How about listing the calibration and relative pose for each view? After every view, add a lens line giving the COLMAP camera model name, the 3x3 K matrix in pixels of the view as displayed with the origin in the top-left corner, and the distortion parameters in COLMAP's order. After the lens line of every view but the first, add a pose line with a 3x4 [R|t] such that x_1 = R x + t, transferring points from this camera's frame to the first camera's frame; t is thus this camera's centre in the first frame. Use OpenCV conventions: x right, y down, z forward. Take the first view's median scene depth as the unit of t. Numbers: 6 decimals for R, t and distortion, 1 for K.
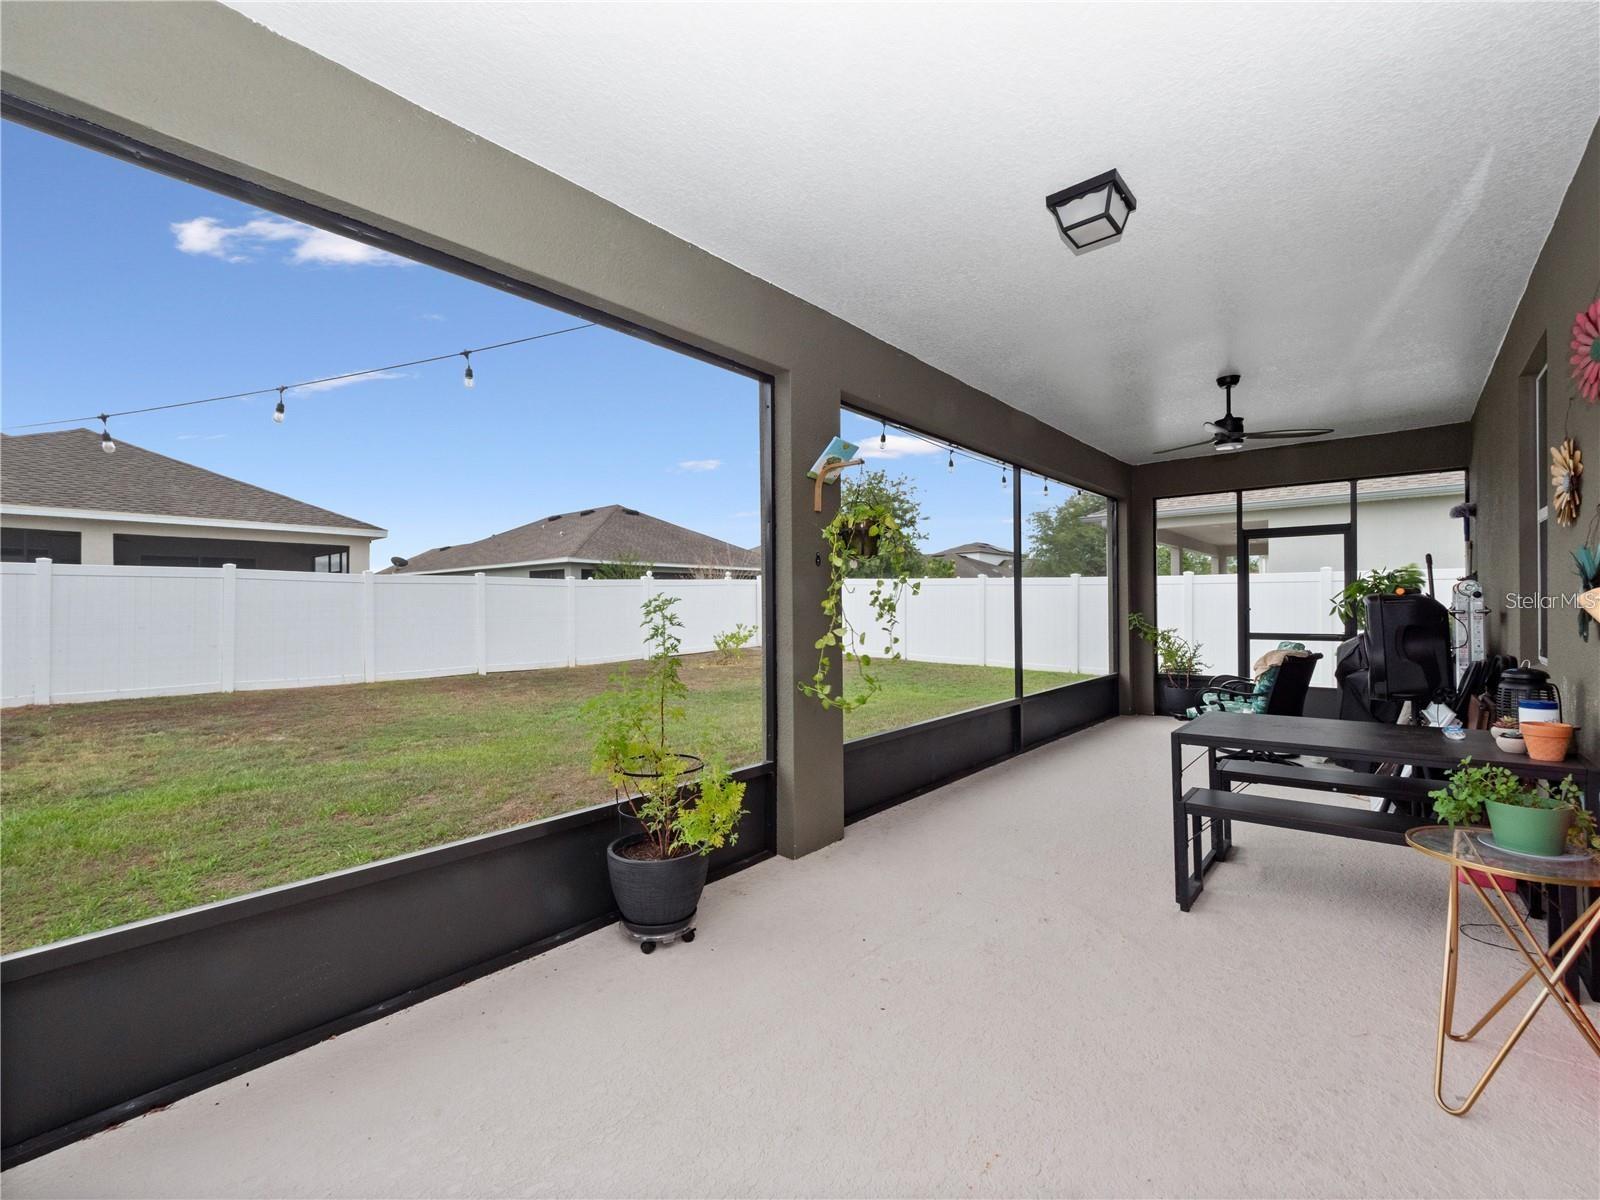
lens RADIAL K [[687.5, 0, 779.2], [0, 687.5, 611.2], [0, 0, 1]] dist [-0.004862, -0.000749]
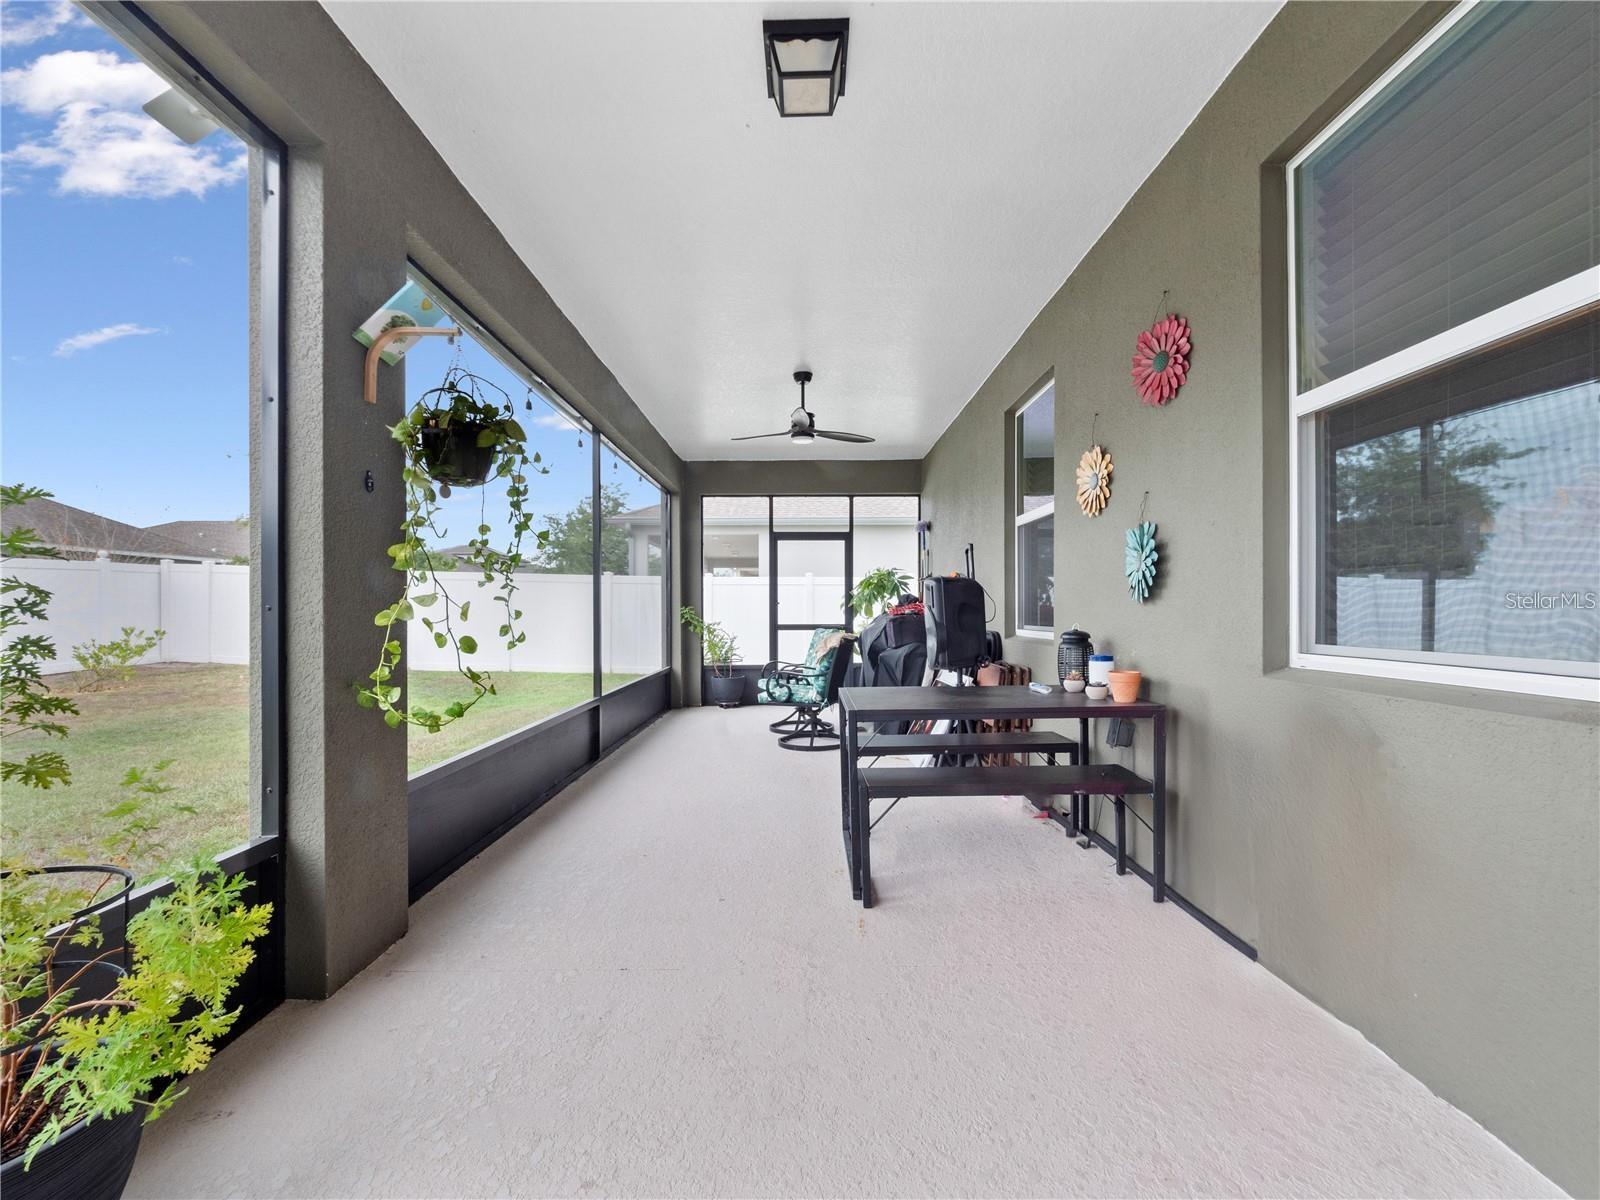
lens RADIAL K [[690.4, 0, 805.3], [0, 690.4, 607.3], [0, 0, 1]] dist [0.013892, -0.010479]
pose [[0.748361, 0.008264, 0.663240, -0.028172], [0.001743, 0.999894, -0.014425, 0.020932], [-0.663289, 0.011951, 0.748268, 0.137134]]
